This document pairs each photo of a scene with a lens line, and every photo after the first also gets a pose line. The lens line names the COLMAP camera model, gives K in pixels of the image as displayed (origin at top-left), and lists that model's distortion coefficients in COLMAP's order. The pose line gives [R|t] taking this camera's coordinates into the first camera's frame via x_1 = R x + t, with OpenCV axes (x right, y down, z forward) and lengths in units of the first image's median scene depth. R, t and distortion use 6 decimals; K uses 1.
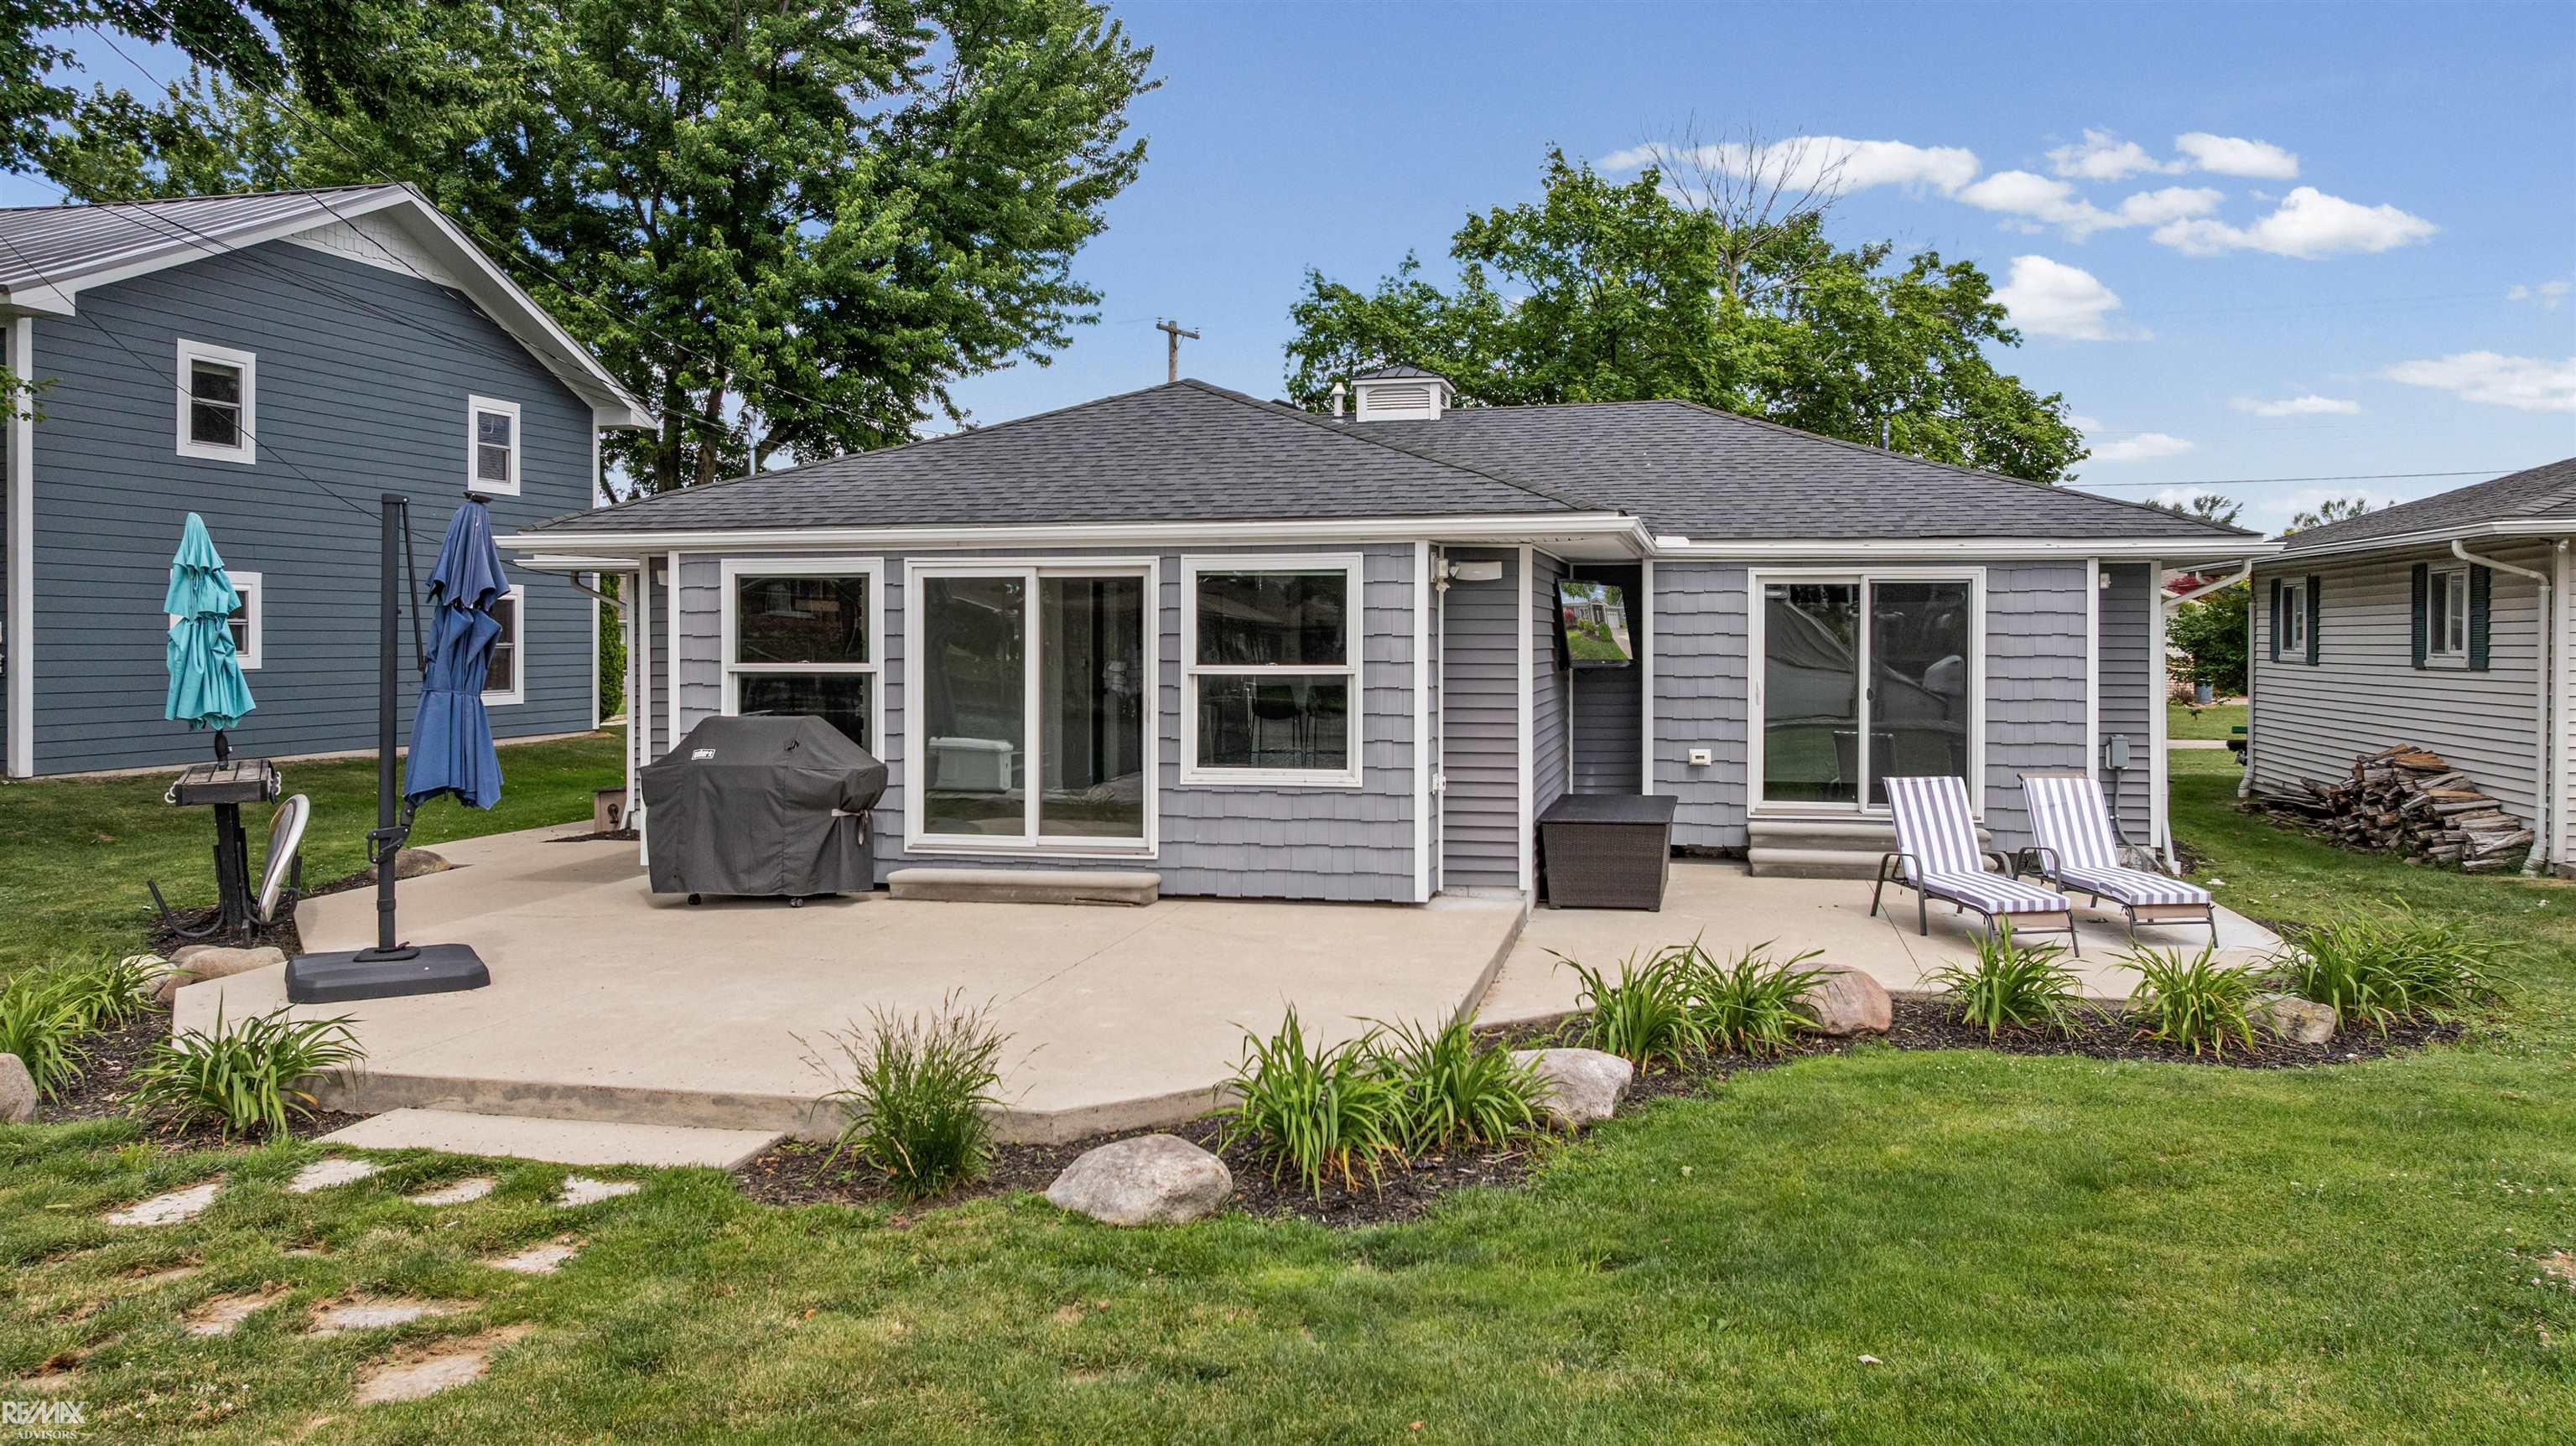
lens RADIAL K [[1851.1, 0, 1291.5], [0, 1851.1, 643.6], [0, 0, 1]] dist [-0.014359, -0.014038]
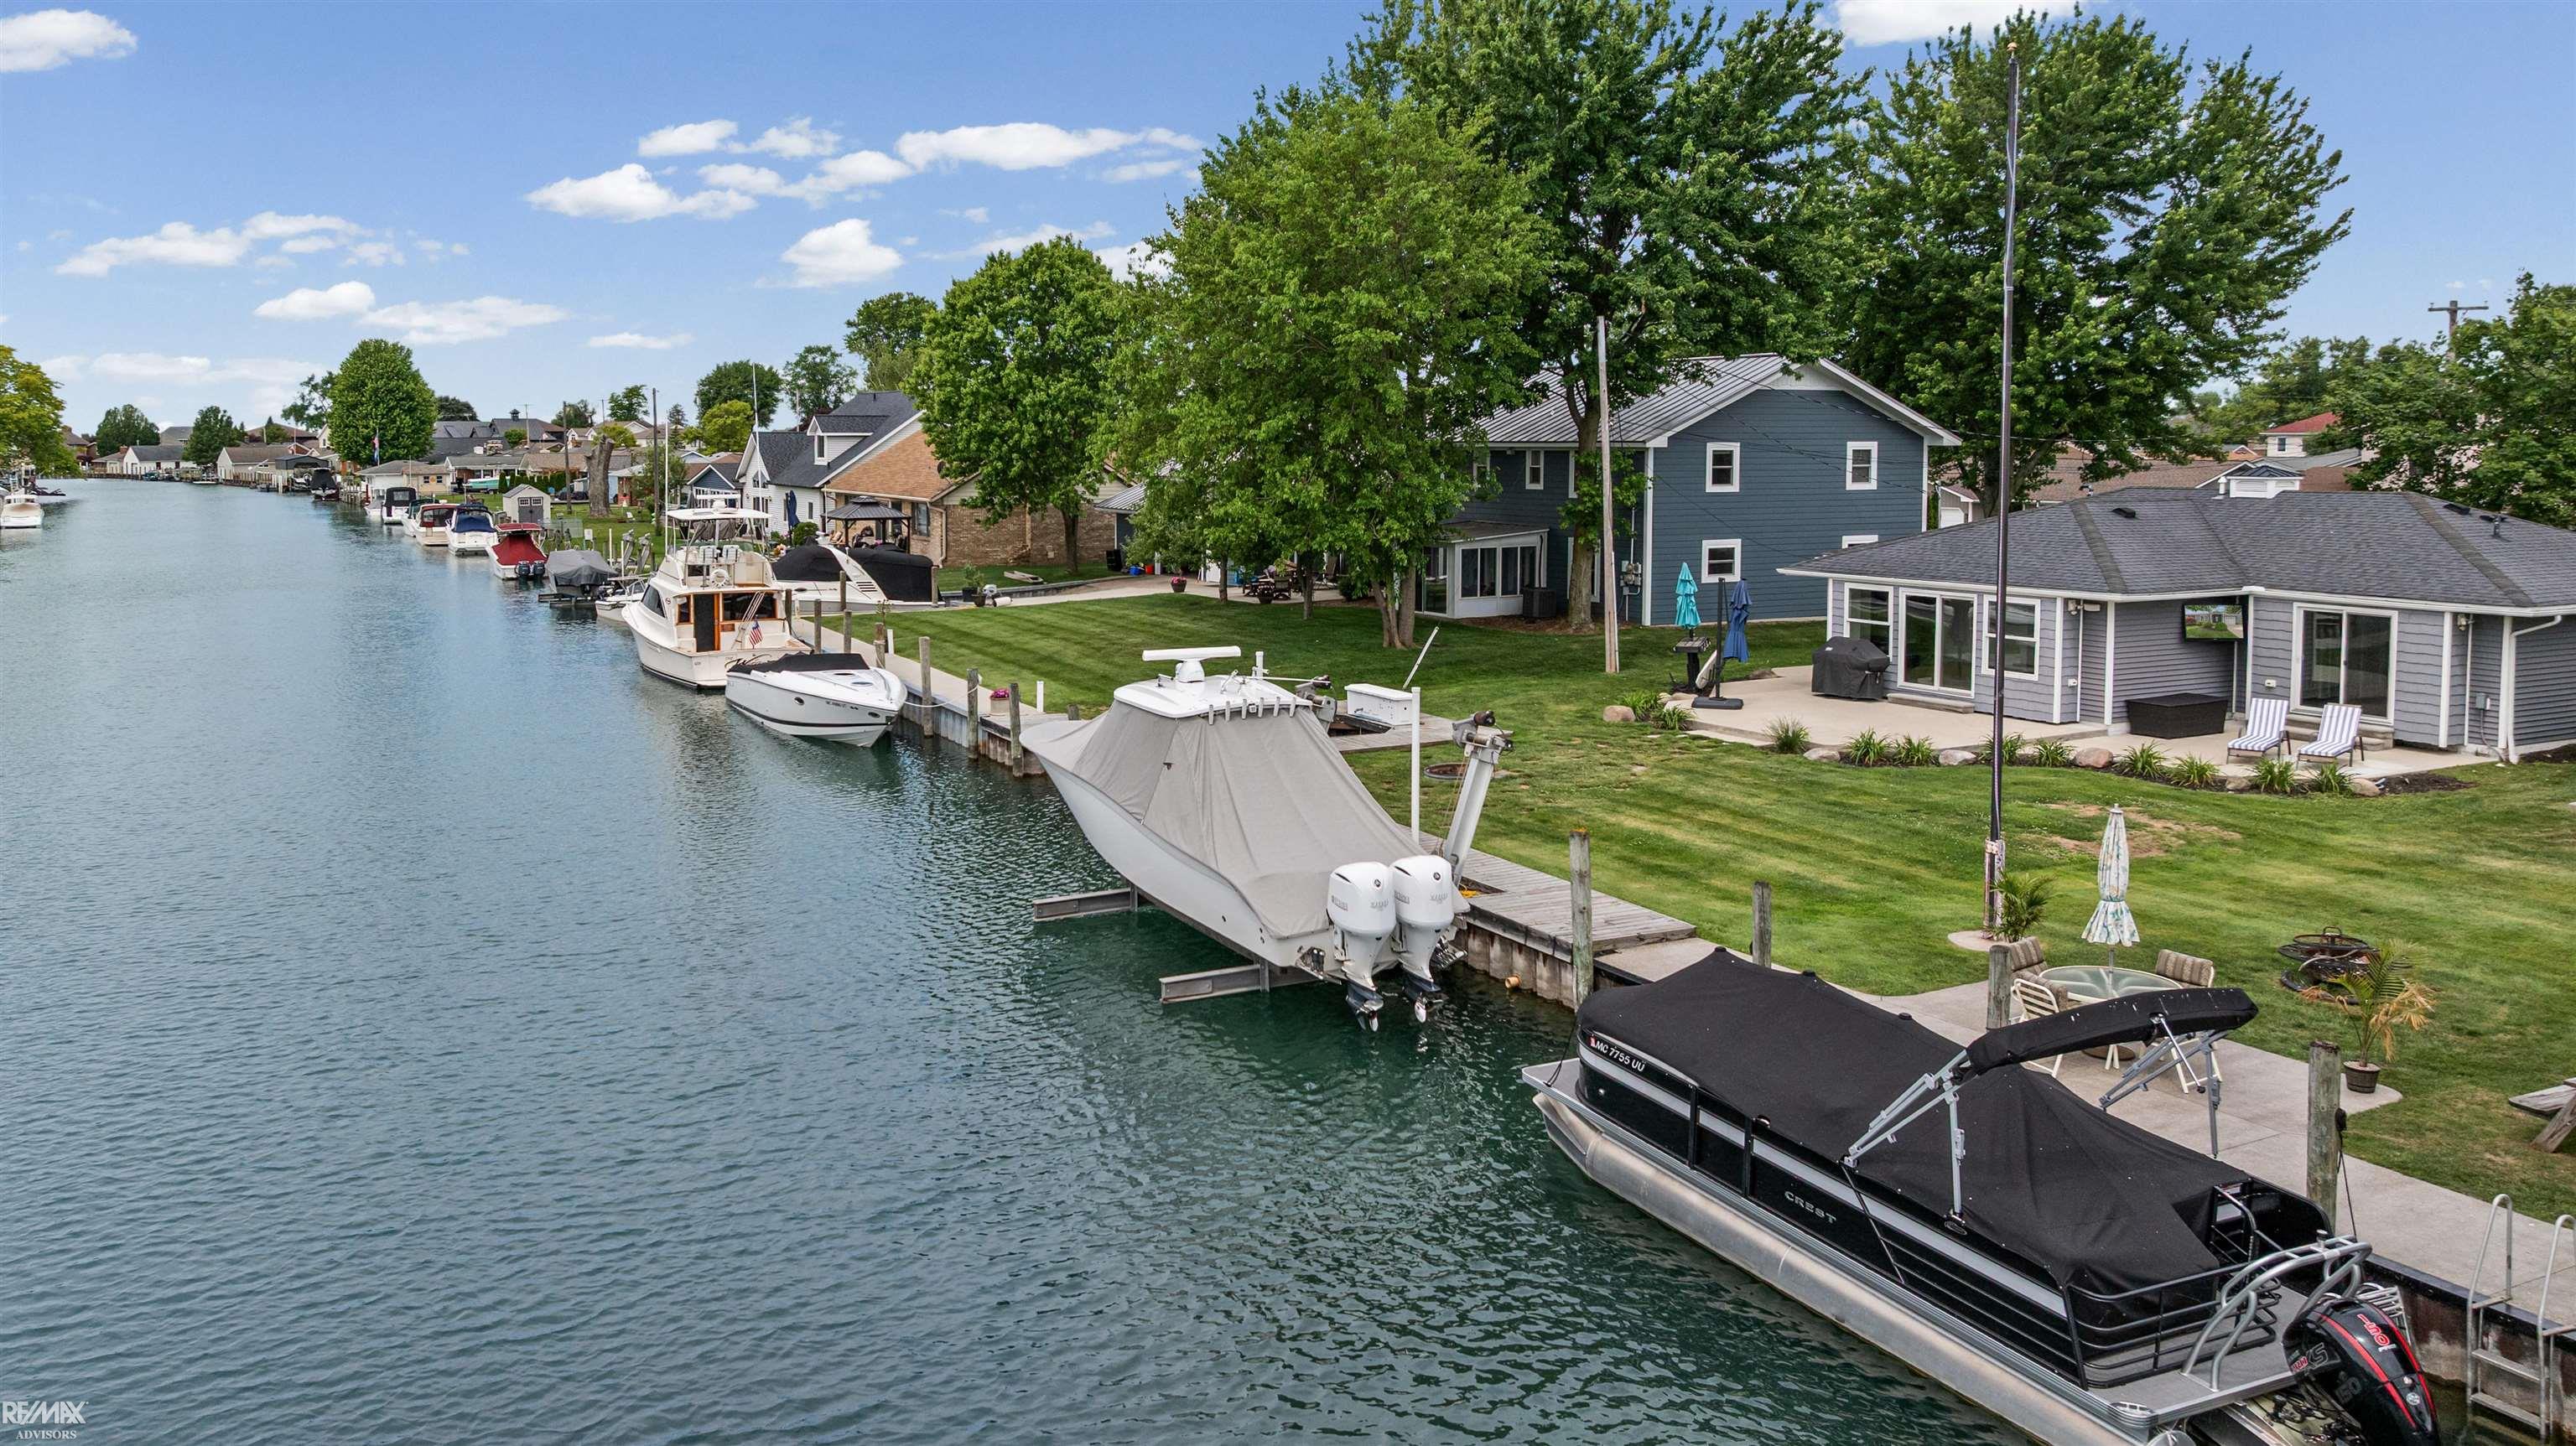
lens RADIAL K [[1851.1, 0, 1077.4], [0, 1851.1, 563.4], [0, 0, 1]] dist [-0.014359, -0.014038]
pose [[0.606784, 0.052255, -0.793147, 1.310546], [-0.002004, 0.997934, 0.064213, -0.268314], [0.794864, -0.037374, 0.605635, -1.794083]]
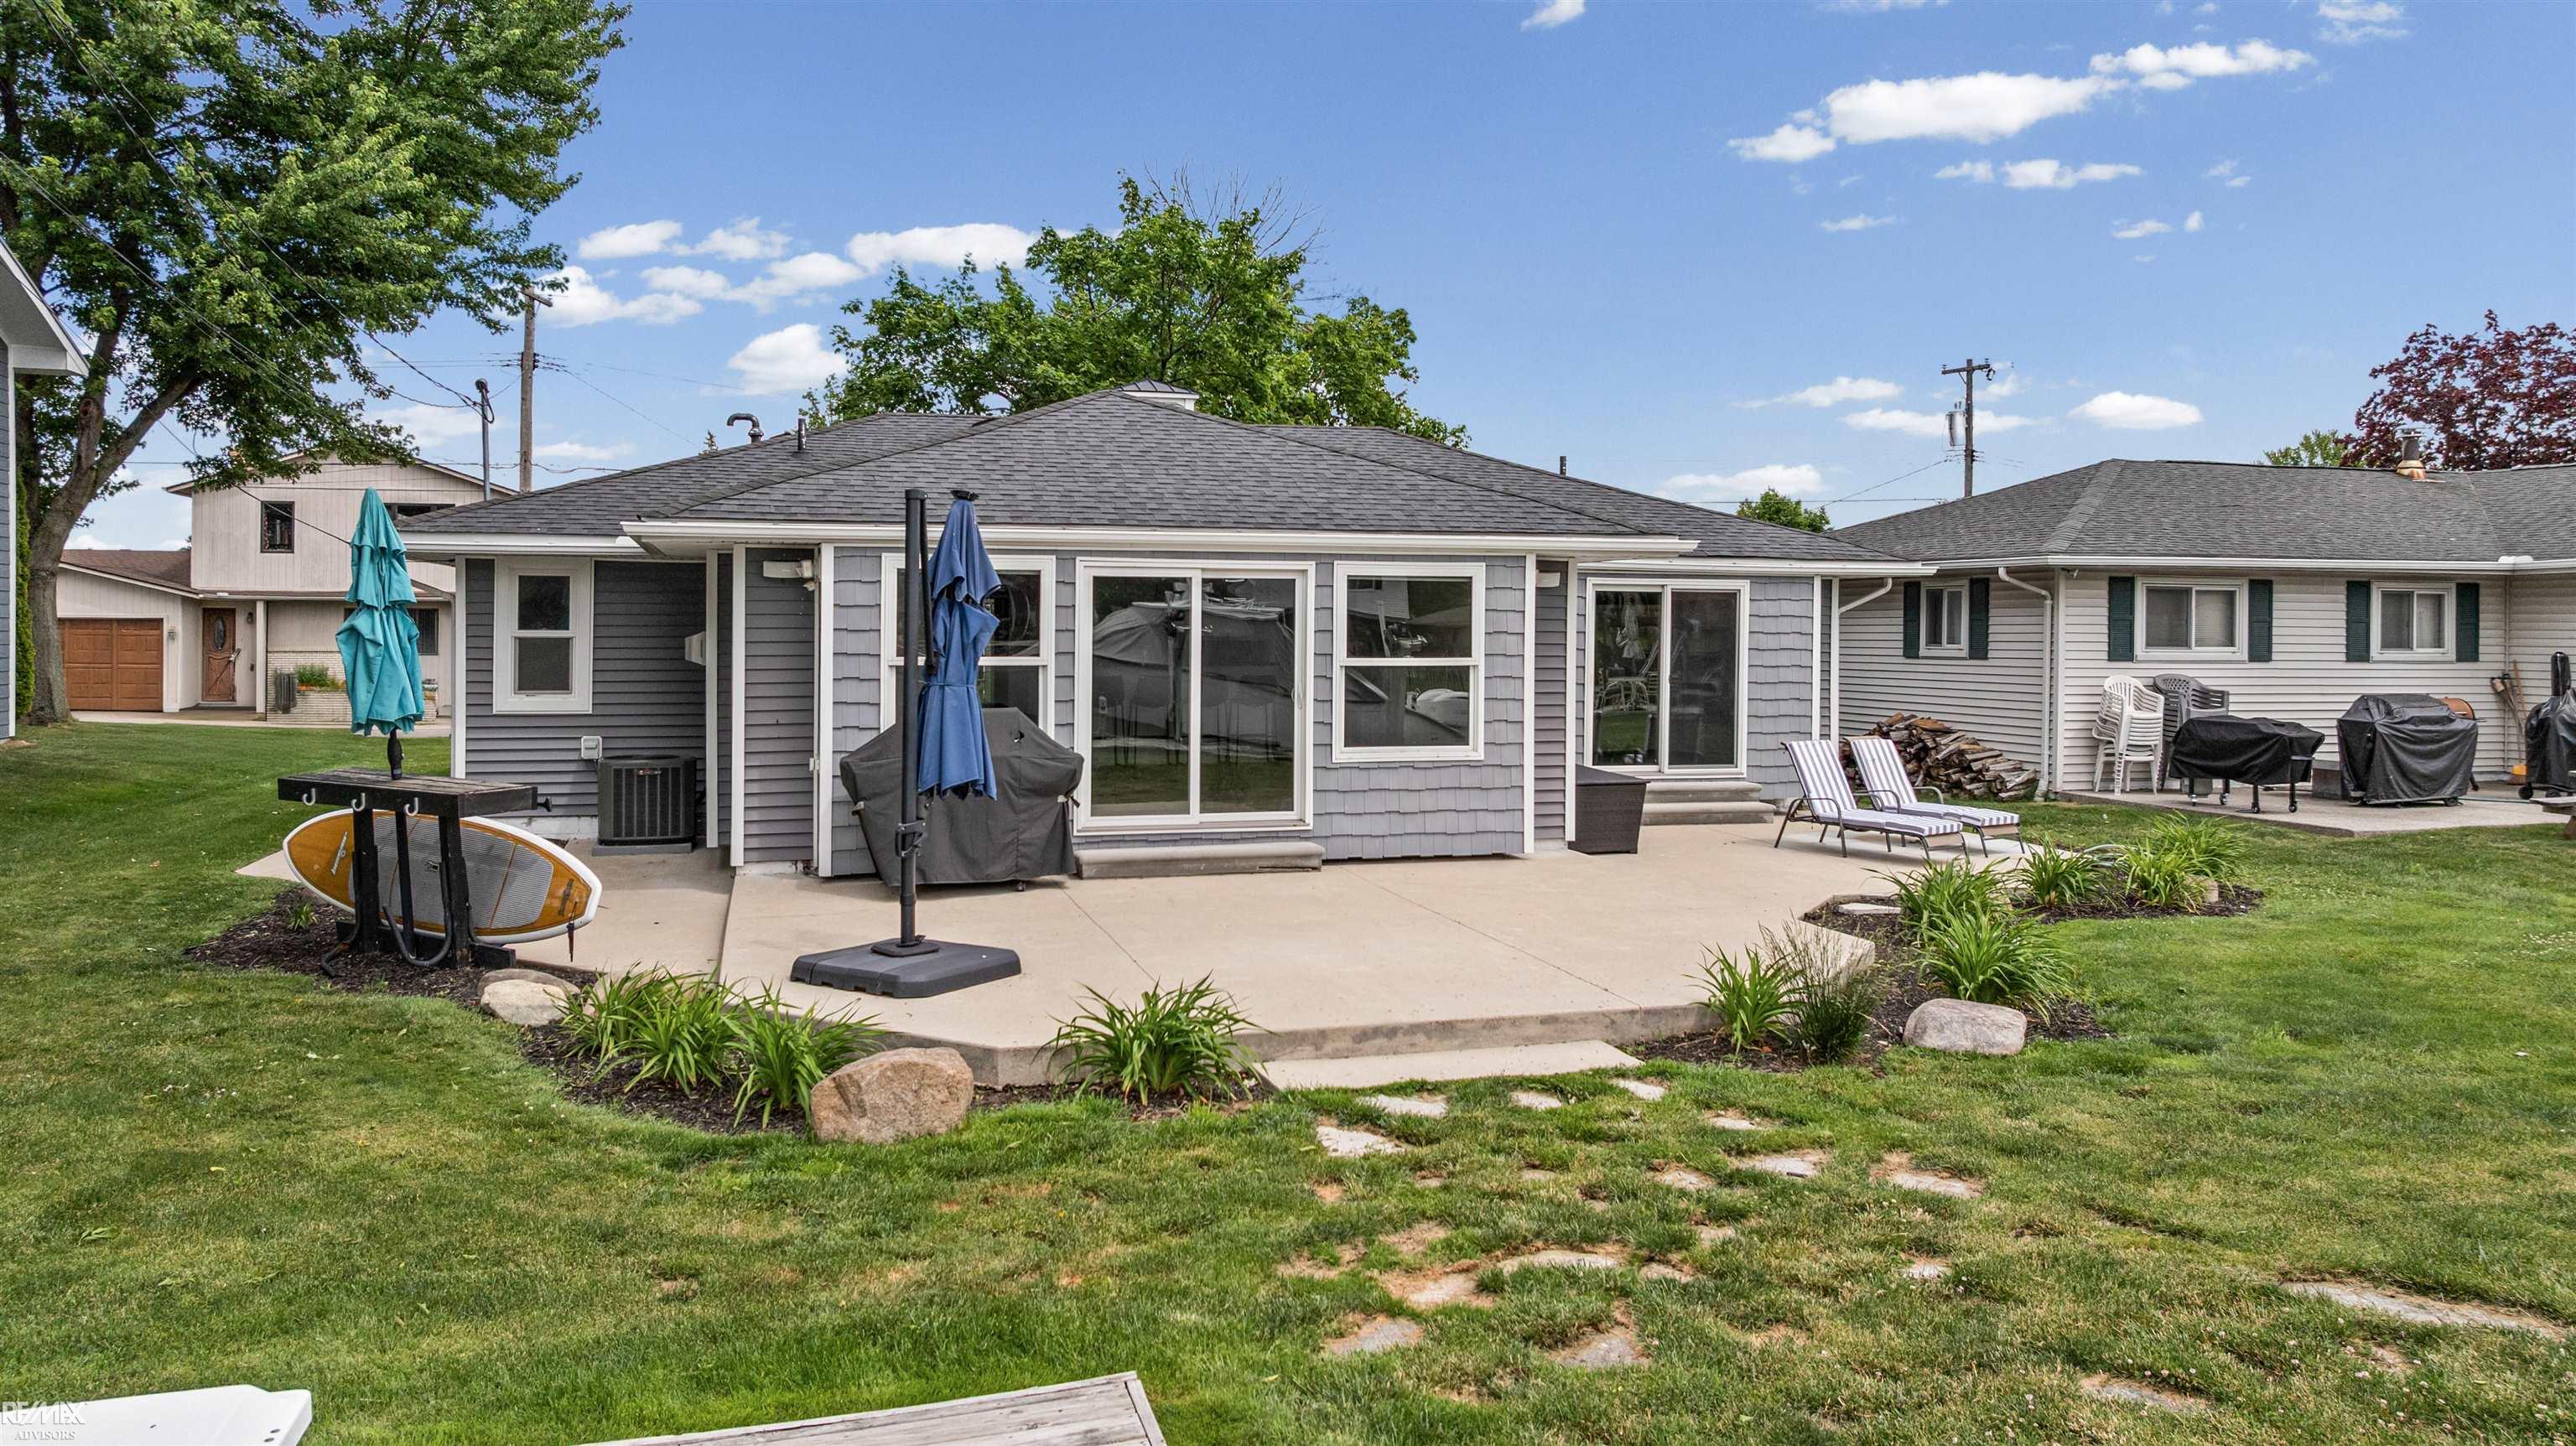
lens RADIAL K [[1851.1, 0, 1295.7], [0, 1851.1, 632.2], [0, 0, 1]] dist [-0.014359, -0.014038]
pose [[0.876883, 0.003733, 0.480689, -0.607027], [-0.003491, 0.999993, -0.001398, -0.002362], [-0.480691, -0.000452, 0.876890, 0.011126]]
